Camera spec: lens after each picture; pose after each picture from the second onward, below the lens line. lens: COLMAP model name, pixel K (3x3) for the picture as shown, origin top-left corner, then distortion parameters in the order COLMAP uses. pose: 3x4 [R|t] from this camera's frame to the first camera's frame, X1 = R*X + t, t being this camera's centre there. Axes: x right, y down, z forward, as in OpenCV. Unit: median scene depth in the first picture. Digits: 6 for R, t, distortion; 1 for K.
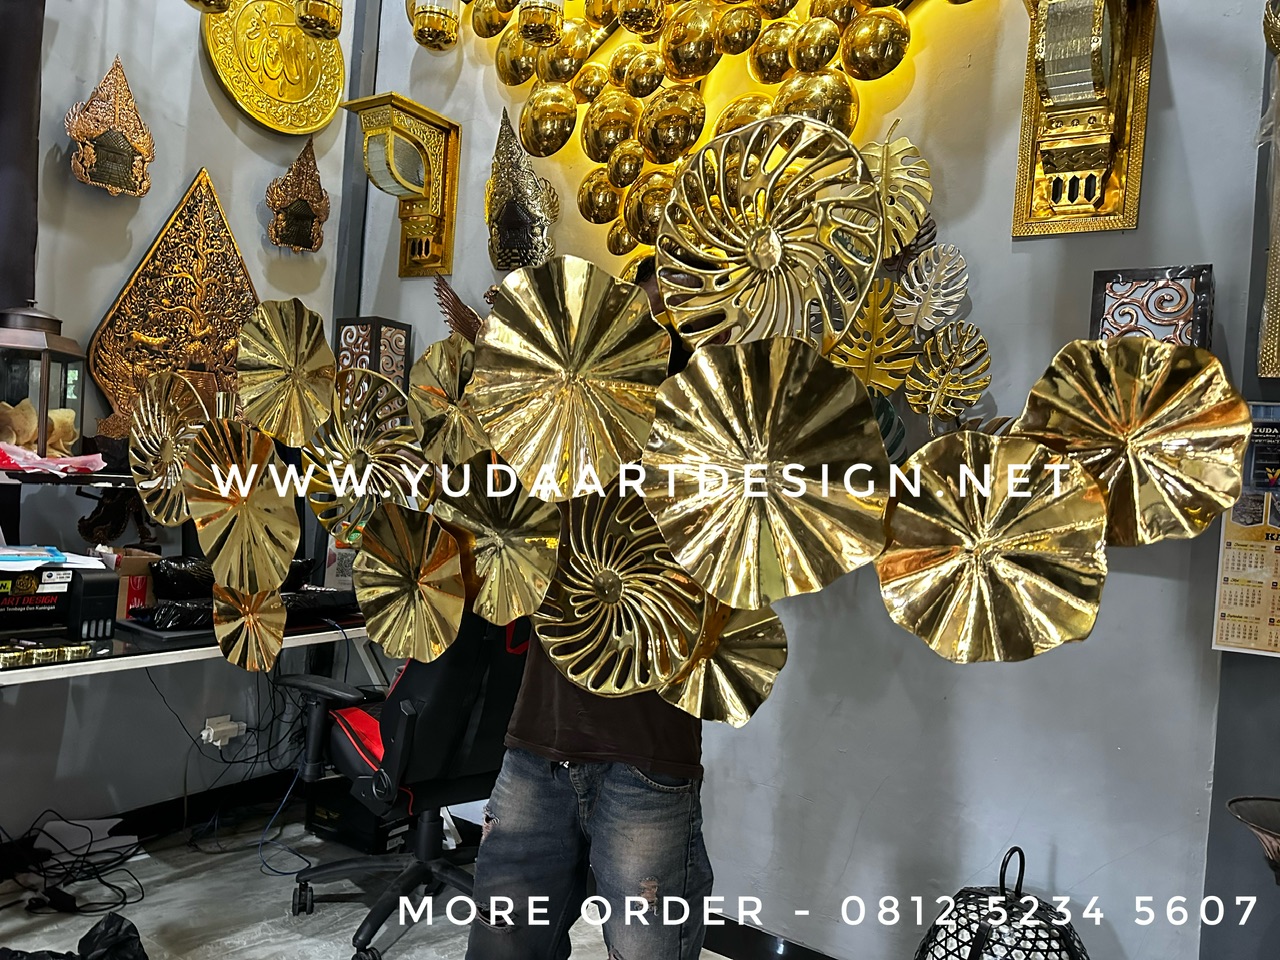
lens RADIAL K [[904.5, 0, 641.7], [0, 904.5, 480.4], [0, 0, 1]] dist [0.012306, -0.021076]
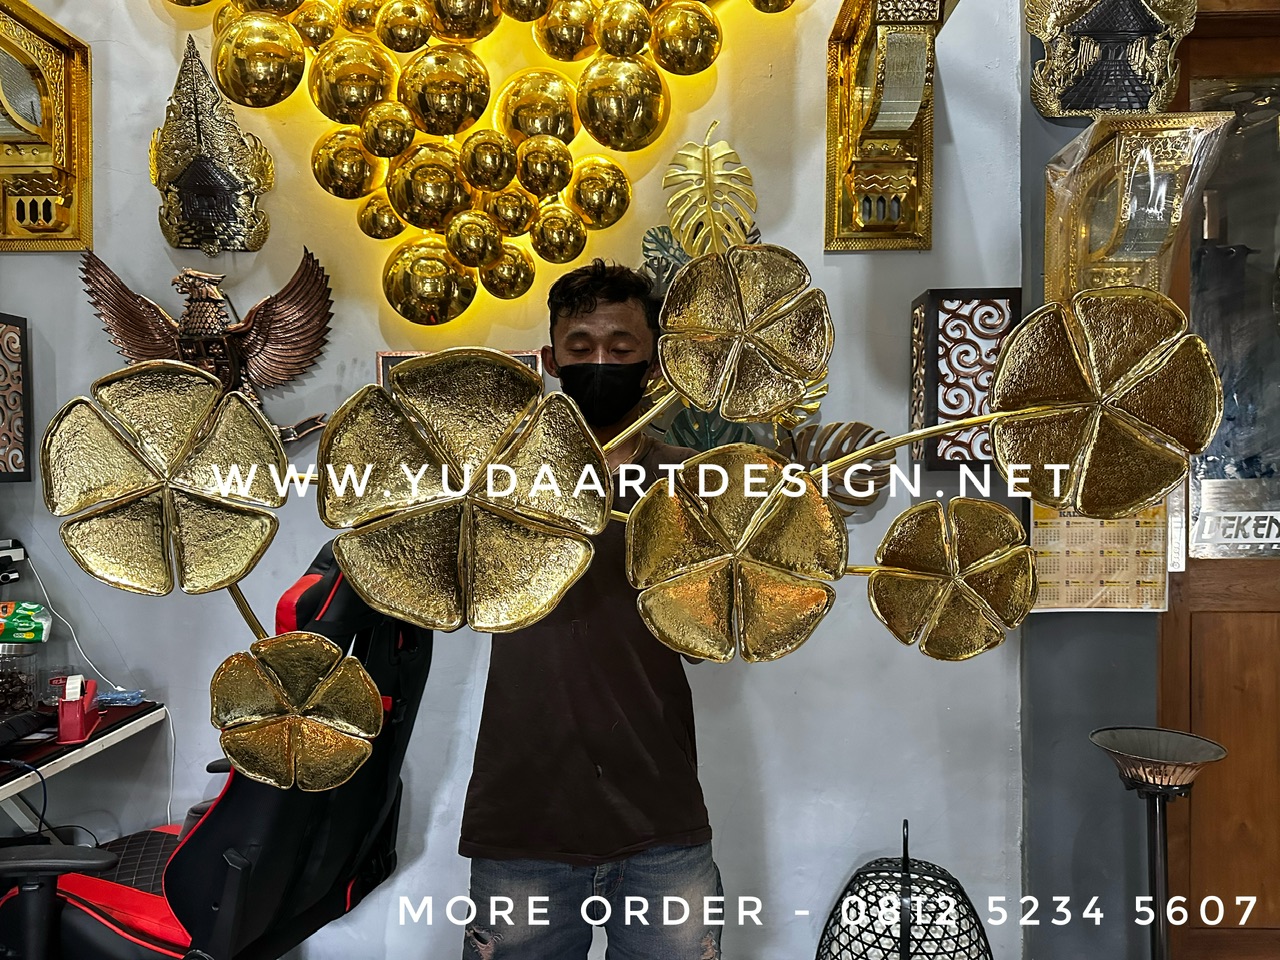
lens RADIAL K [[904.5, 0, 645.9], [0, 904.5, 483.7], [0, 0, 1]] dist [0.012306, -0.021076]
pose [[0.851540, -0.087489, 0.516938, -0.274673], [0.072787, 0.996158, 0.048693, -0.052392], [-0.519212, -0.003838, 0.854637, 0.171821]]
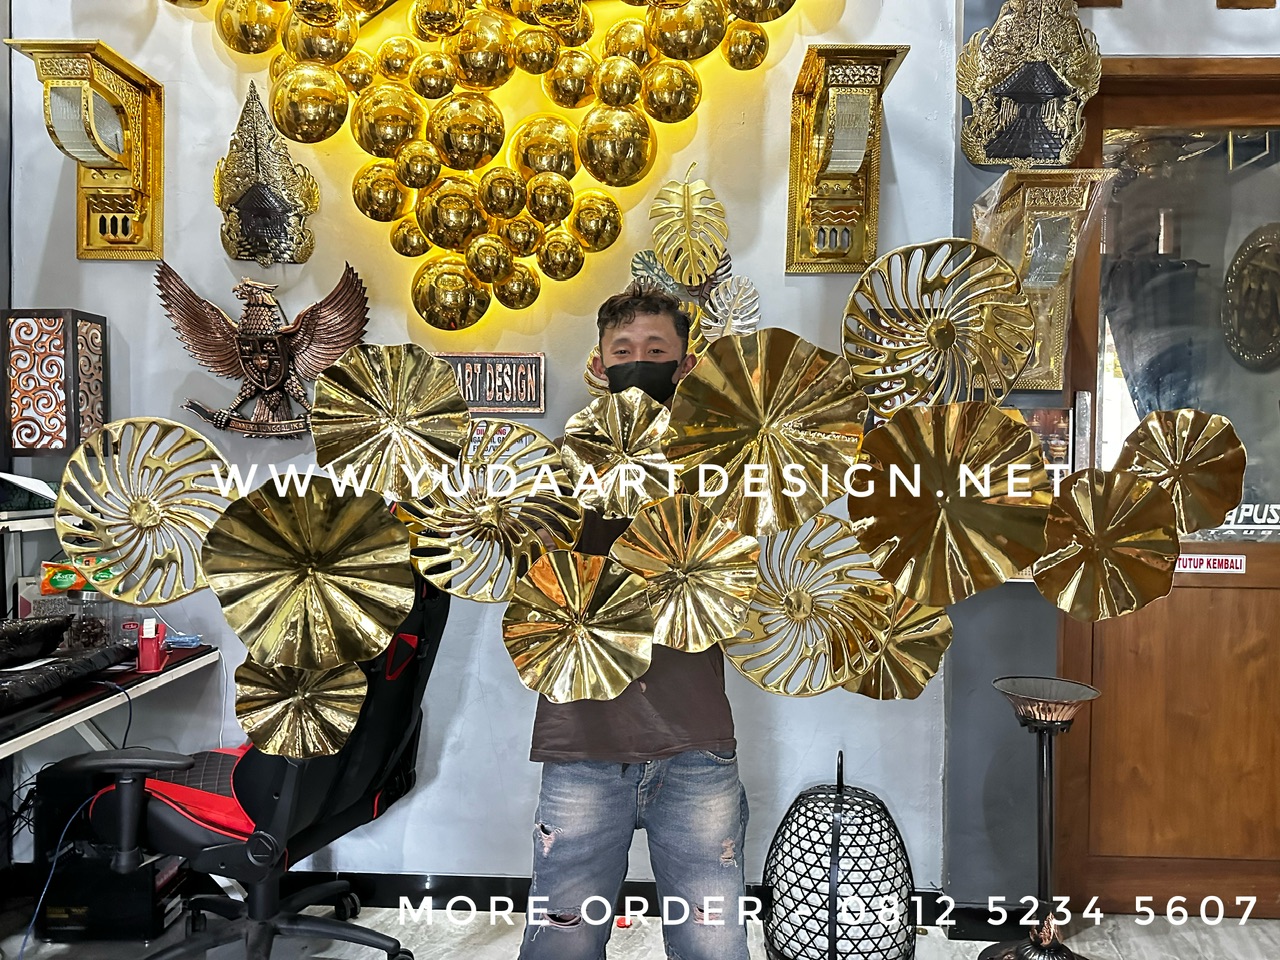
lens RADIAL K [[904.5, 0, 642.3], [0, 904.5, 486.0], [0, 0, 1]] dist [0.012306, -0.021076]
pose [[0.854927, -0.076715, 0.513044, -0.341686], [0.054492, 0.996814, 0.058248, -0.048418], [-0.515878, -0.021841, 0.856384, 0.029782]]
